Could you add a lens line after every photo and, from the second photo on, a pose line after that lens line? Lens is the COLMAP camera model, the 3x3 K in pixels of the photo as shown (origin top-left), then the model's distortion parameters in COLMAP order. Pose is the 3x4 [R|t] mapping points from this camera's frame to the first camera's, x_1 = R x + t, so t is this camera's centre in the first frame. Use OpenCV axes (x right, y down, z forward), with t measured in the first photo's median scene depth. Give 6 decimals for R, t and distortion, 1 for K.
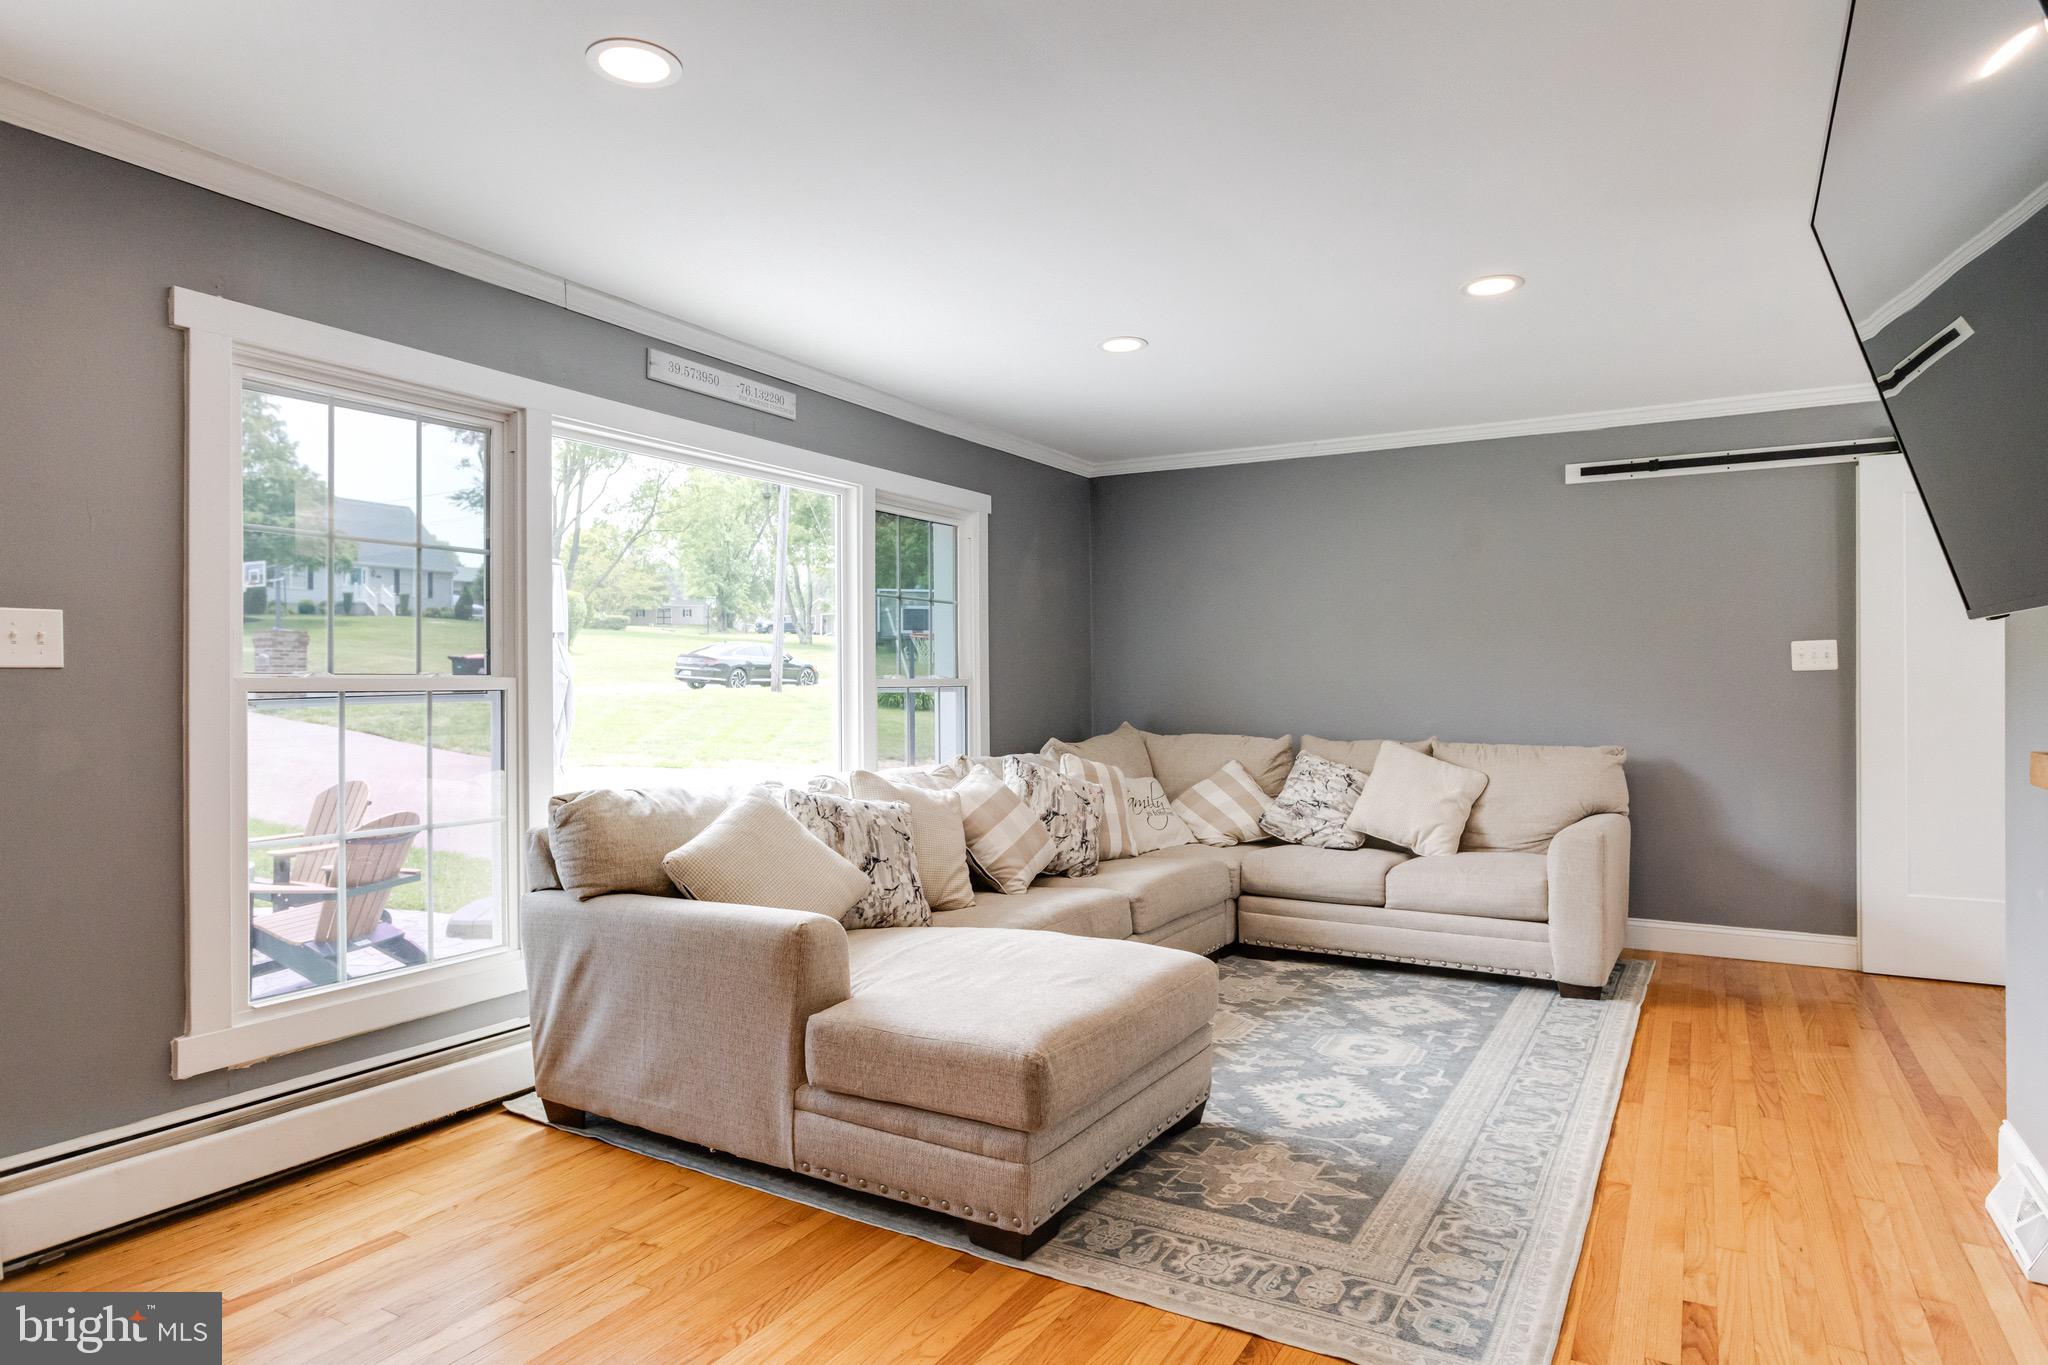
lens RADIAL K [[1215.9, 0, 1024.0], [0, 1215.9, 682.5], [0, 0, 1]] dist [-0.036919, 0.027830]
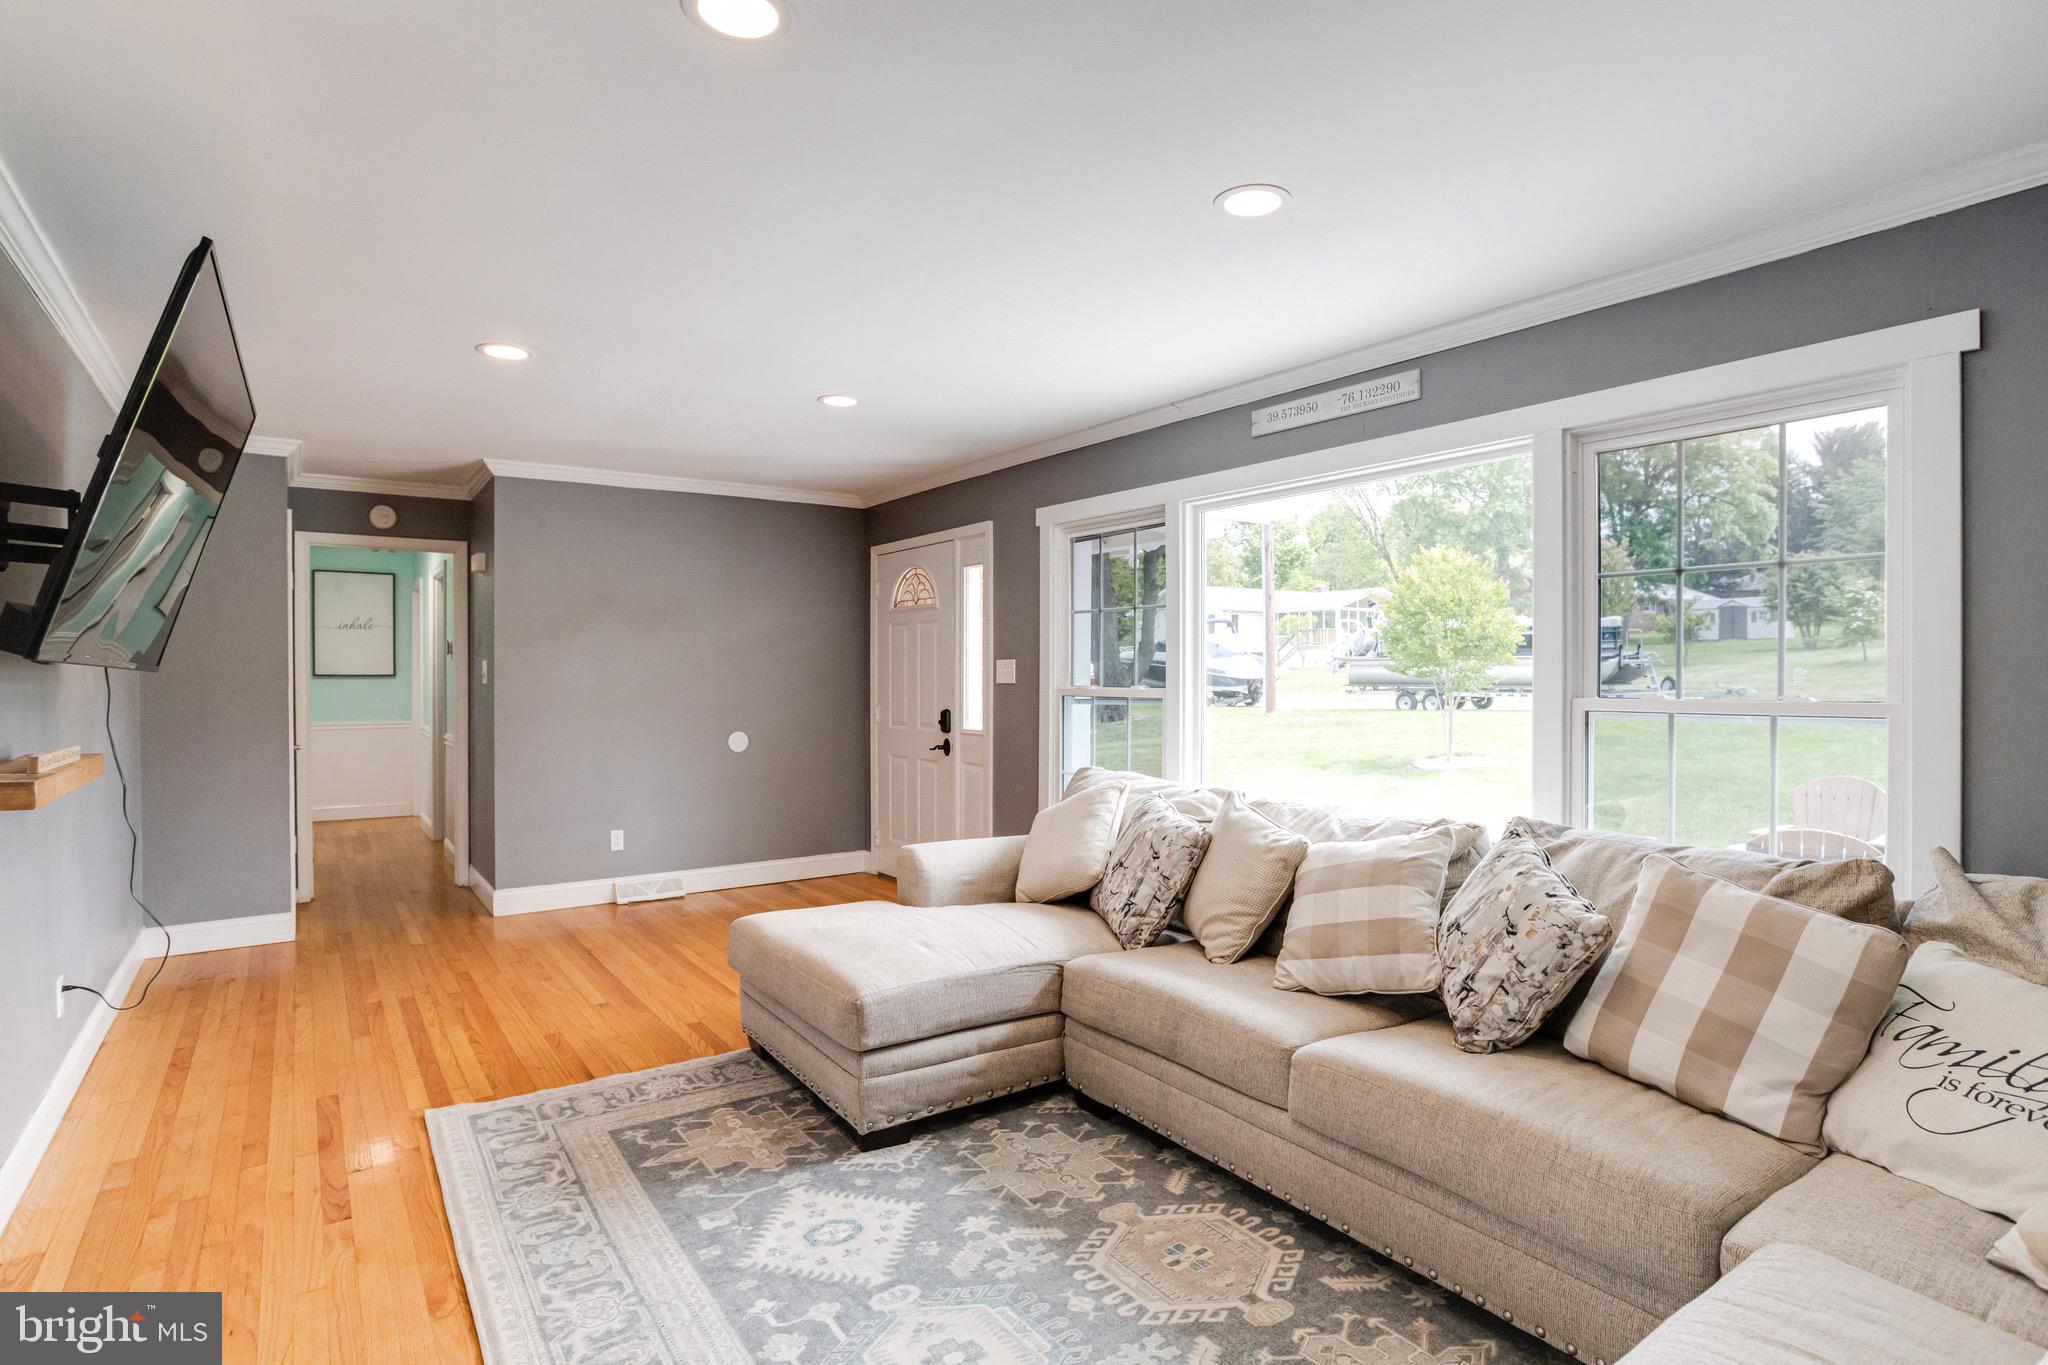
lens RADIAL K [[1053.1, 0, 1024.0], [0, 1053.1, 682.5], [0, 0, 1]] dist [-0.056798, 0.028261]
pose [[-0.434264, 0.014365, -0.900671, 0.848652], [0.005399, 0.999896, 0.013344, -0.032872], [0.900770, 0.000932, -0.434296, 1.482489]]
